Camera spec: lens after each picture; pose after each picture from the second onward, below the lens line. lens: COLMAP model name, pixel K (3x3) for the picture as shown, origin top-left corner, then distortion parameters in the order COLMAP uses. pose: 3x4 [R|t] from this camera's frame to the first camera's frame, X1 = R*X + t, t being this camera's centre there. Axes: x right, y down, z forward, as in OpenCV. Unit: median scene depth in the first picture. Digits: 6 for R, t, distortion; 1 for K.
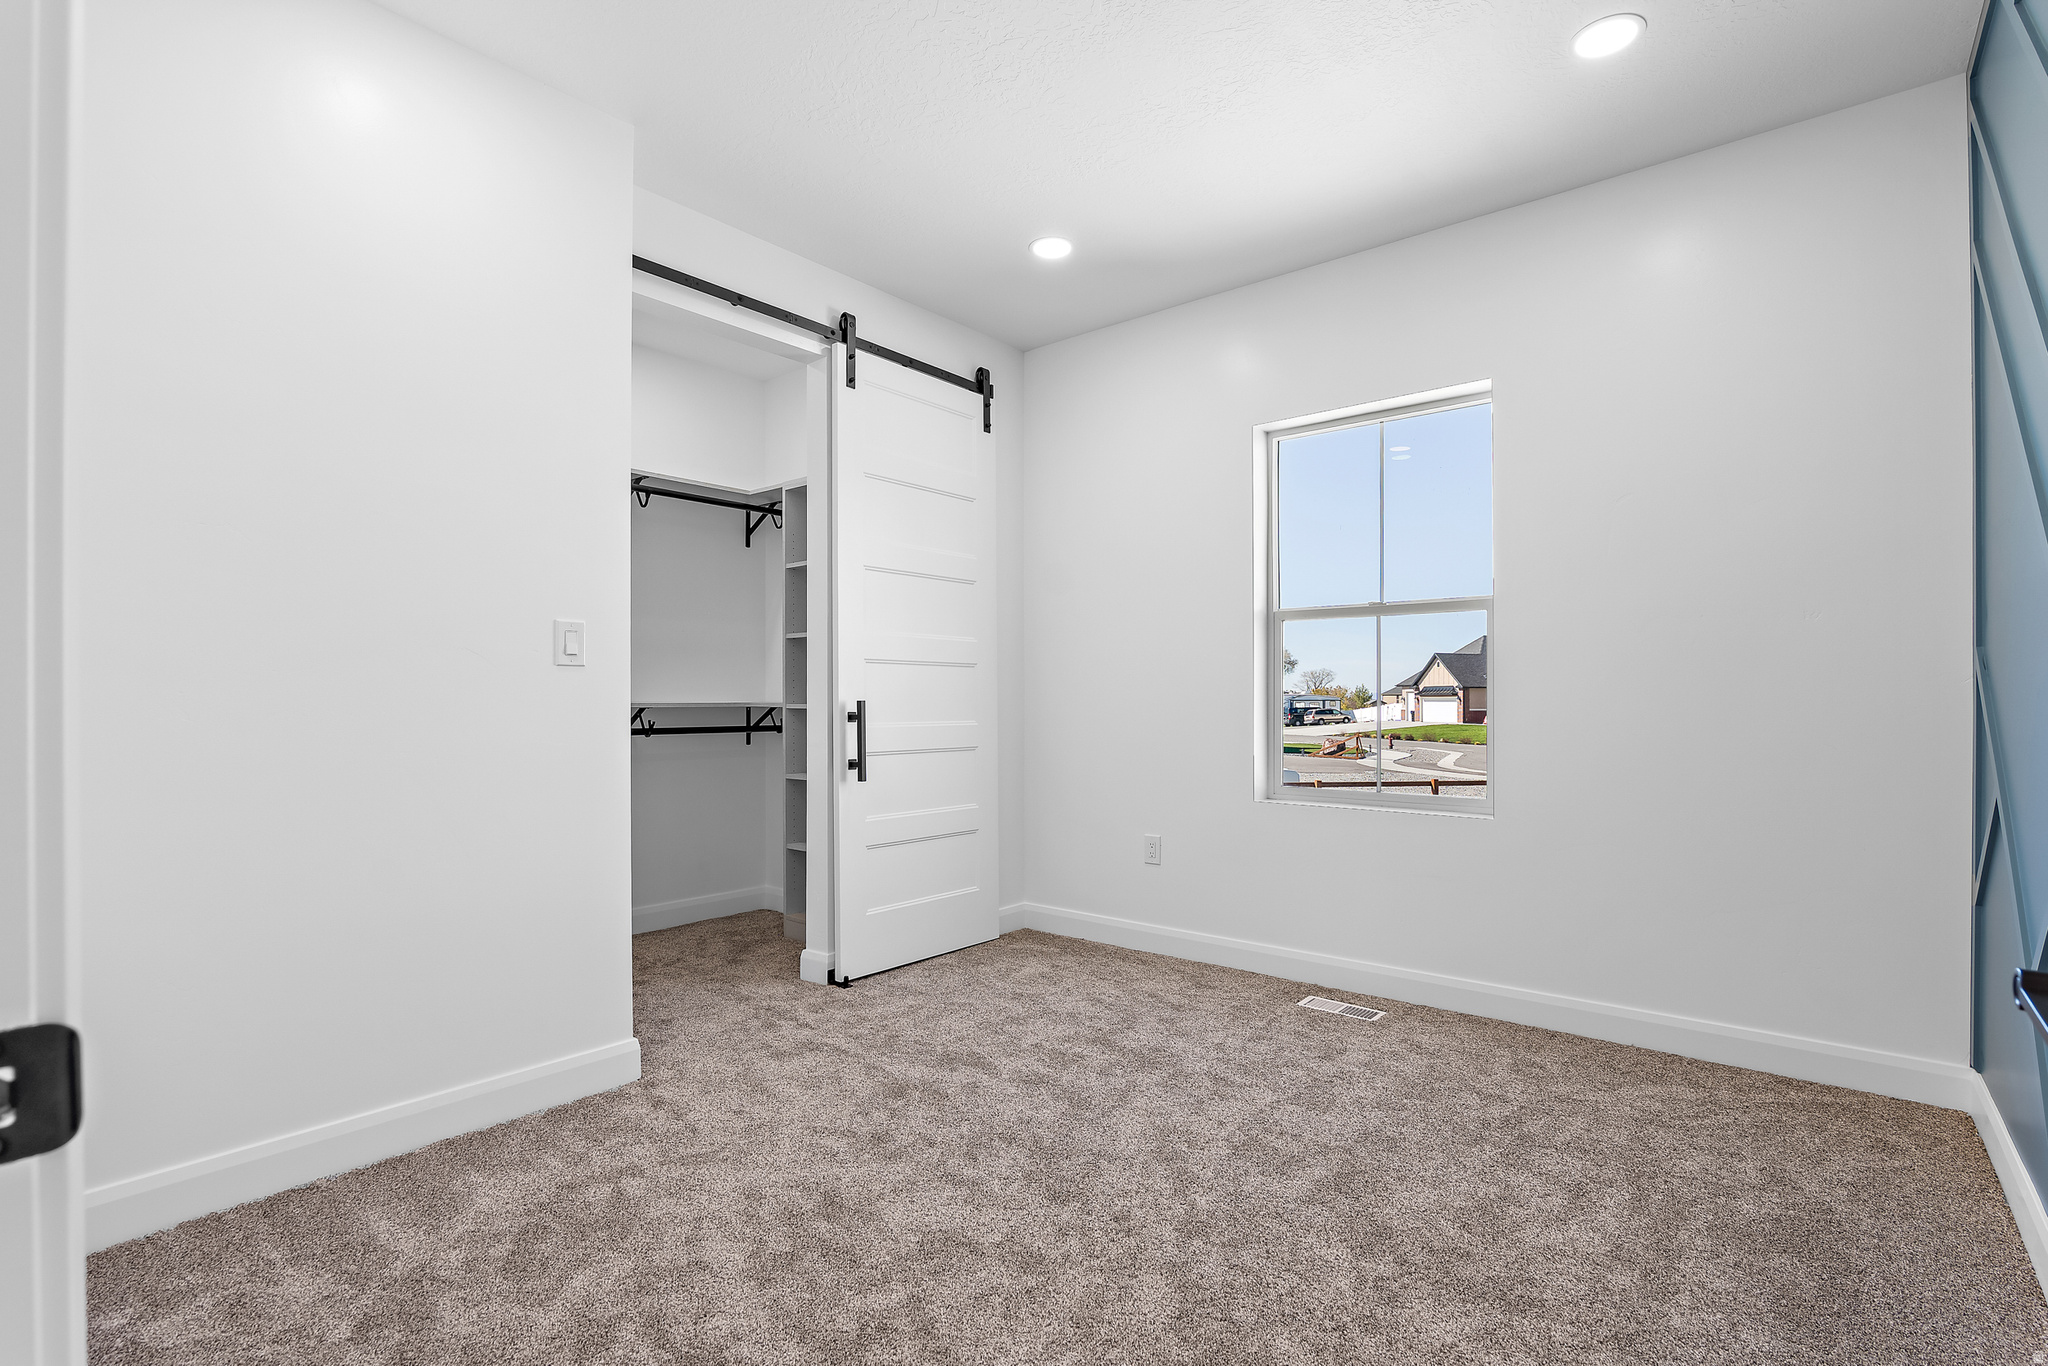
lens RADIAL K [[949.8, 0, 1021.3], [0, 949.8, 685.2], [0, 0, 1]] dist [-0.020565, 0.005236]
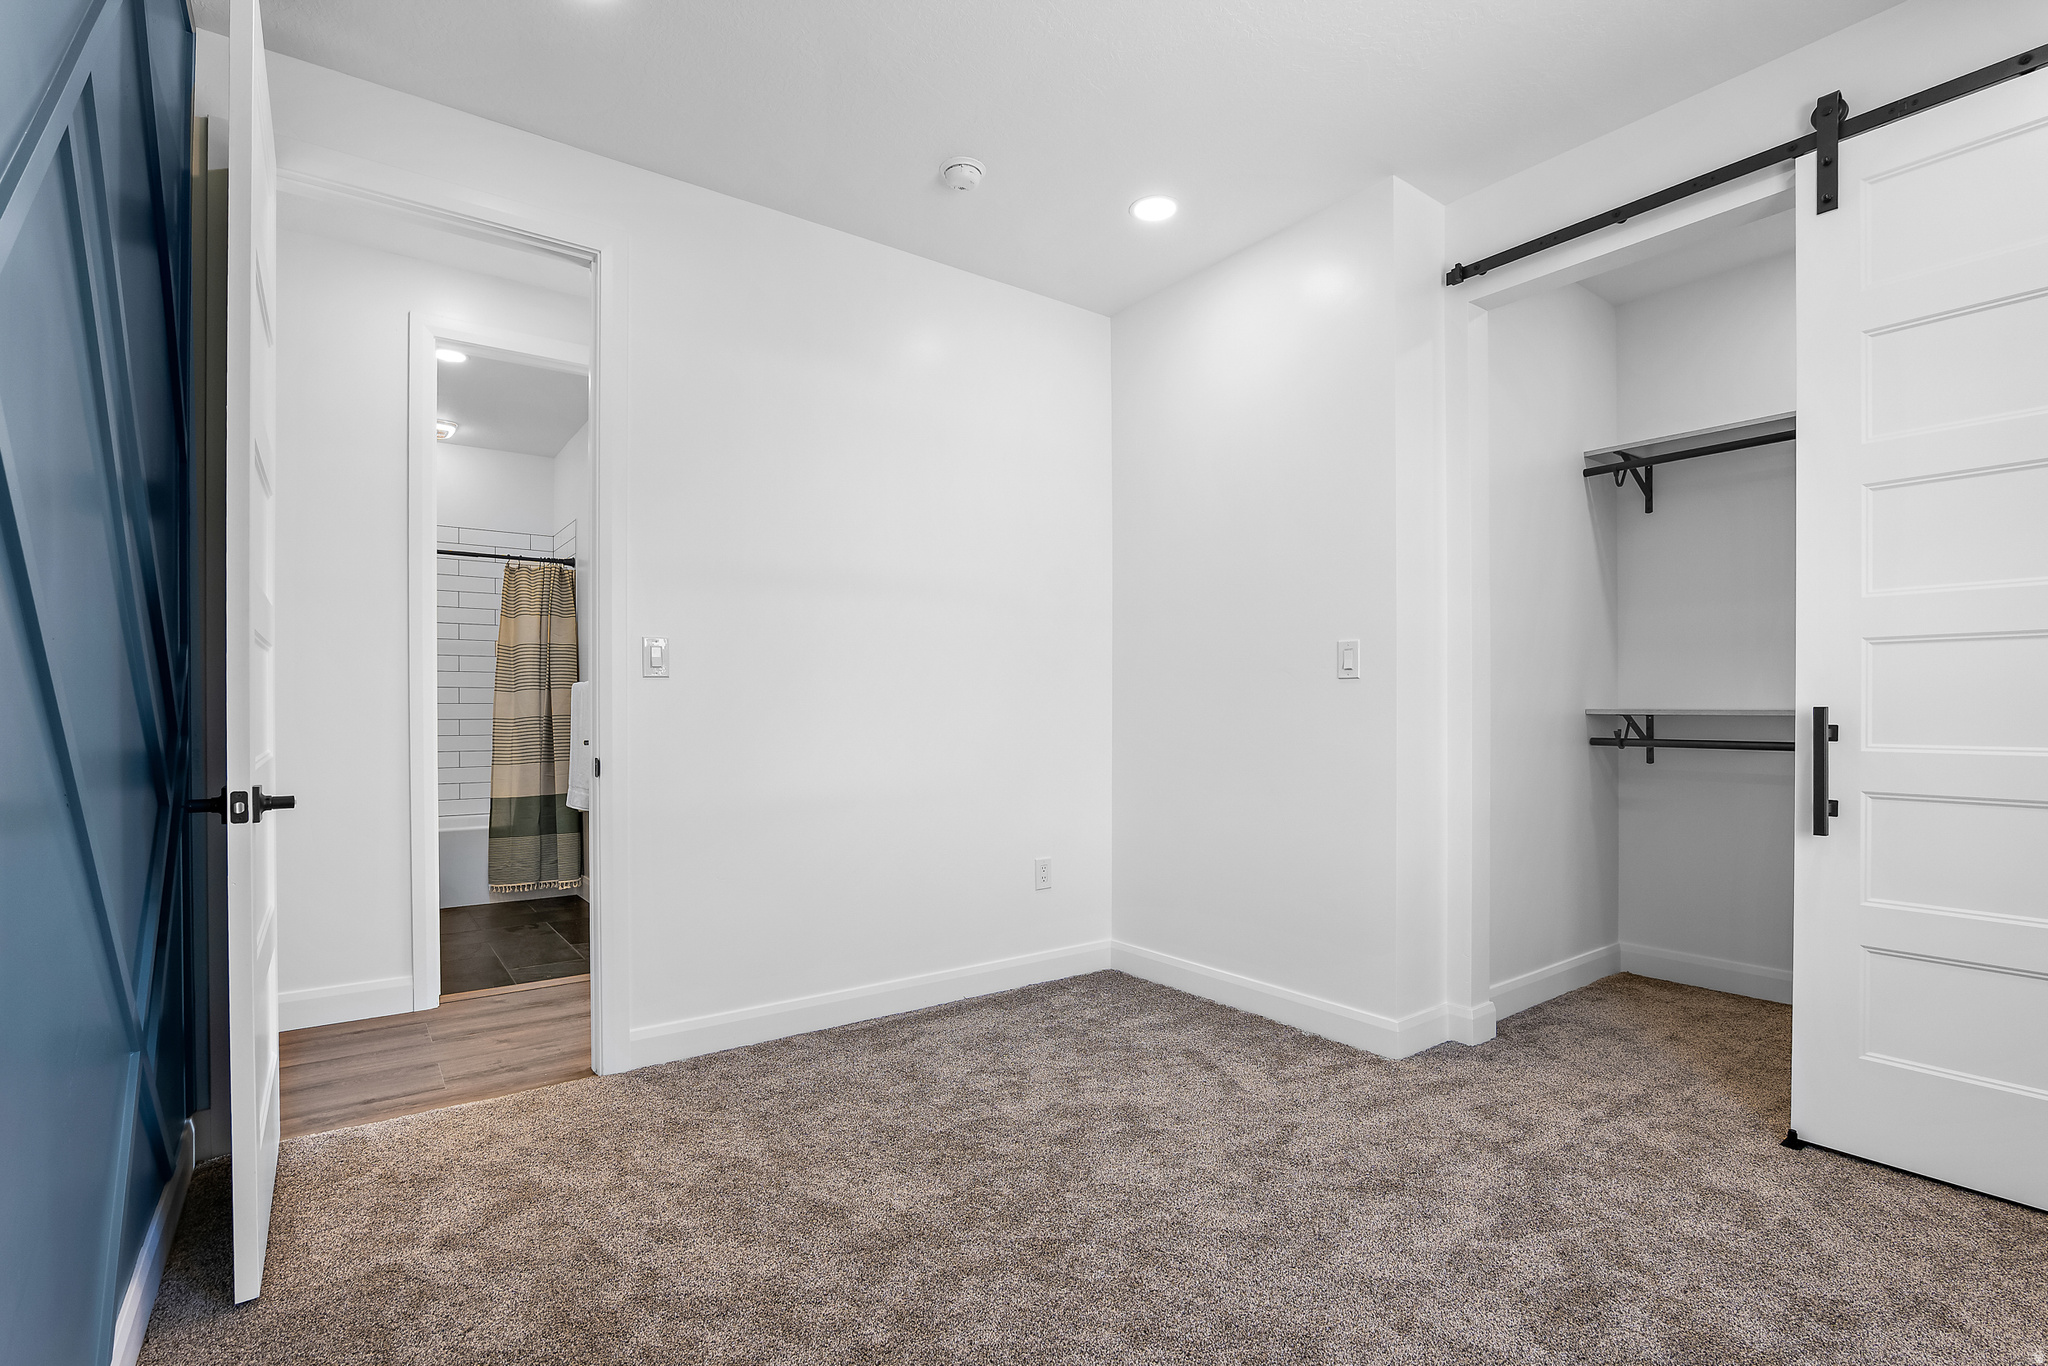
lens RADIAL K [[949.8, 0, 1021.3], [0, 949.8, 685.2], [0, 0, 1]] dist [-0.020565, 0.005236]
pose [[-0.221500, -0.016364, -0.975023, 0.643800], [0.021771, 0.999527, -0.021721, 0.003964], [0.974917, -0.026038, -0.221039, 0.718330]]
